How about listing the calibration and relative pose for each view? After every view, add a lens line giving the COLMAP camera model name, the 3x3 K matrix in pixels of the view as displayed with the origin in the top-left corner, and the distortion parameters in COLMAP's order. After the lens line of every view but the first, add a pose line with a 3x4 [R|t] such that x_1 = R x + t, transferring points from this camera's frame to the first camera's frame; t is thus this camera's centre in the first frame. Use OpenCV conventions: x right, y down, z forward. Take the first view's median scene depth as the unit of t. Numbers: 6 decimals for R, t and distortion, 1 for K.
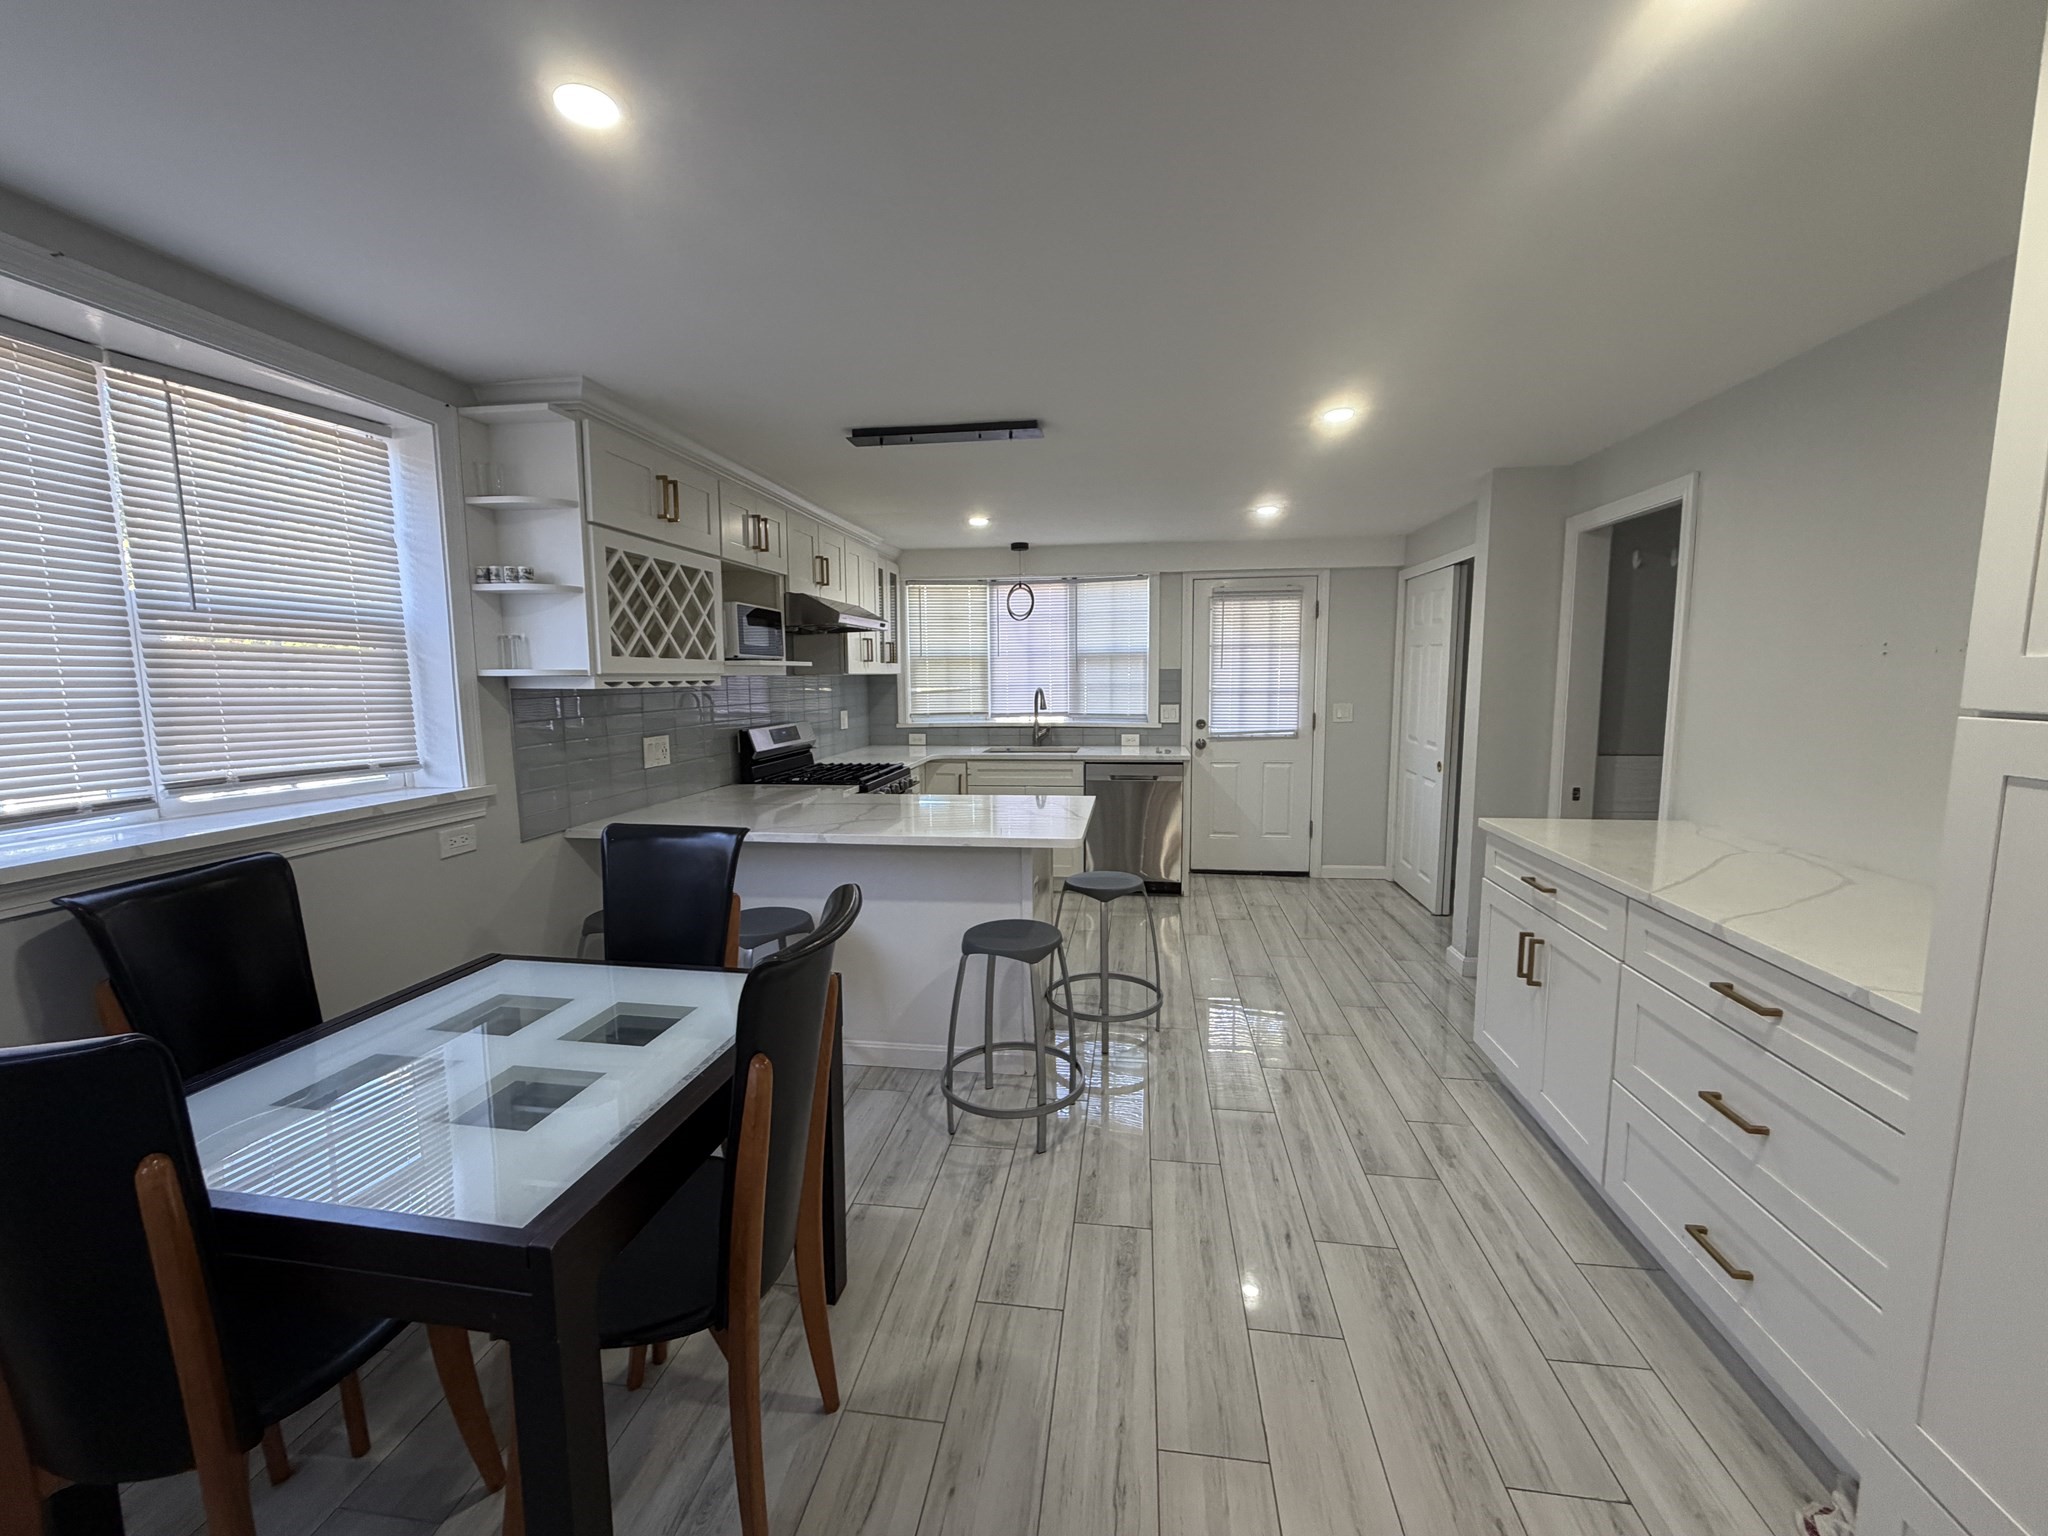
lens RADIAL K [[815.9, 0, 1021.6], [0, 815.9, 766.5], [0, 0, 1]] dist [0.000341, -0.000339]
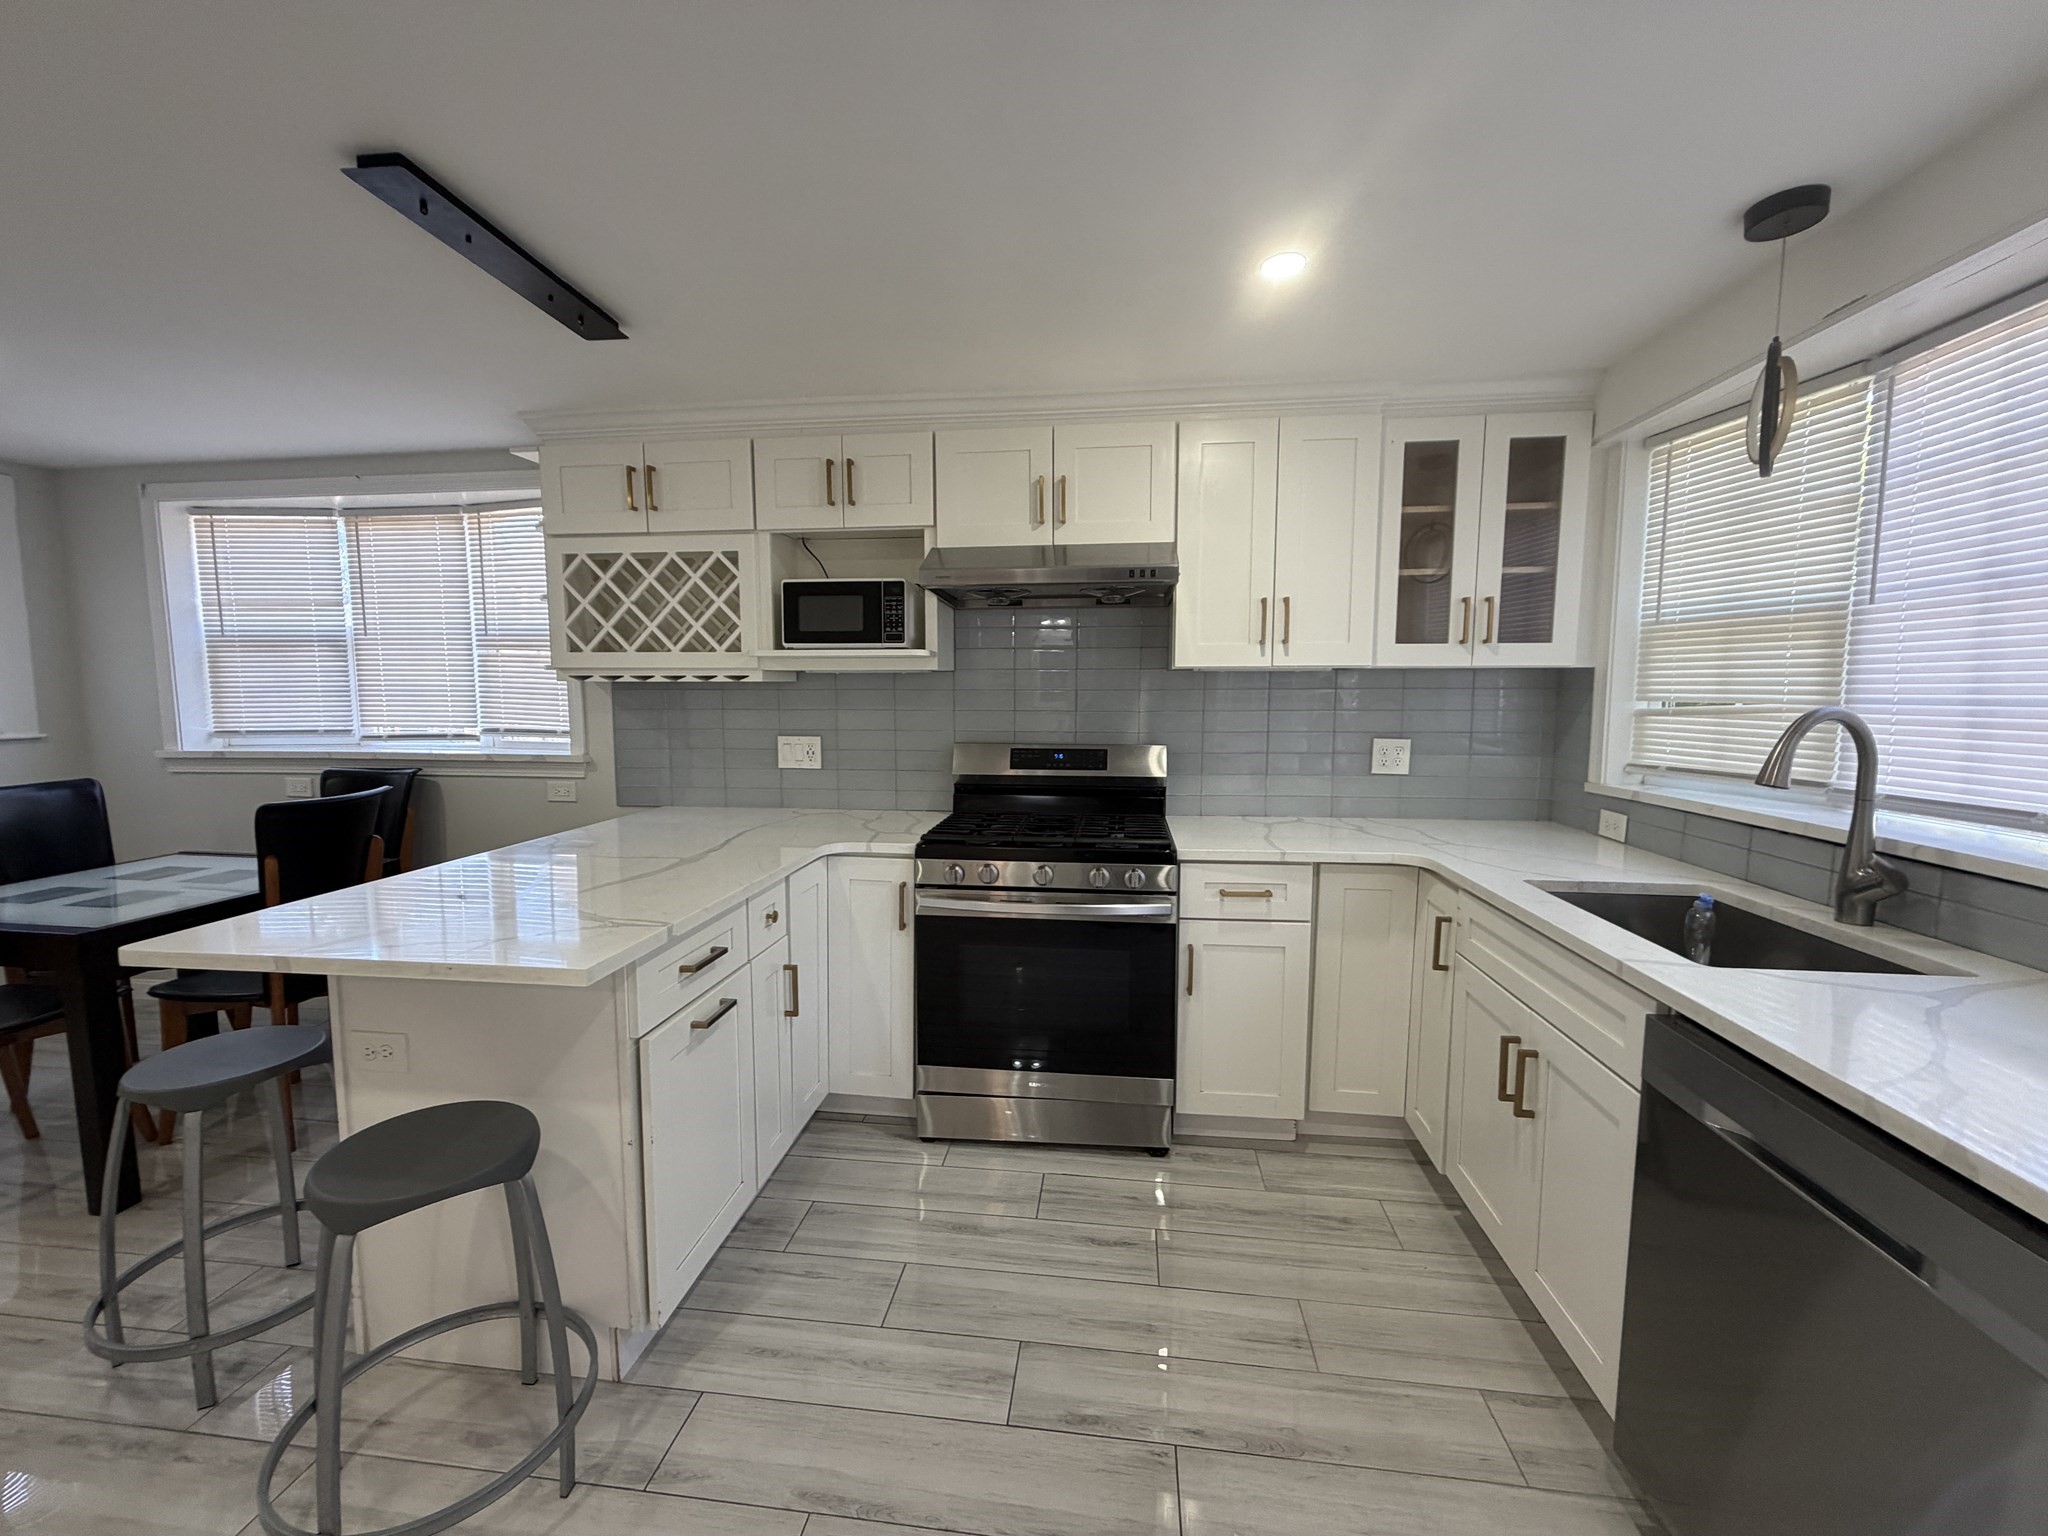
lens RADIAL K [[815.9, 0, 1020.3], [0, 815.9, 767.9], [0, 0, 1]] dist [0.000341, -0.000339]
pose [[0.023406, 0.105796, -0.994112, 0.577229], [-0.113436, 0.988244, 0.102500, -0.148104], [0.993270, 0.110369, 0.035132, 1.441374]]
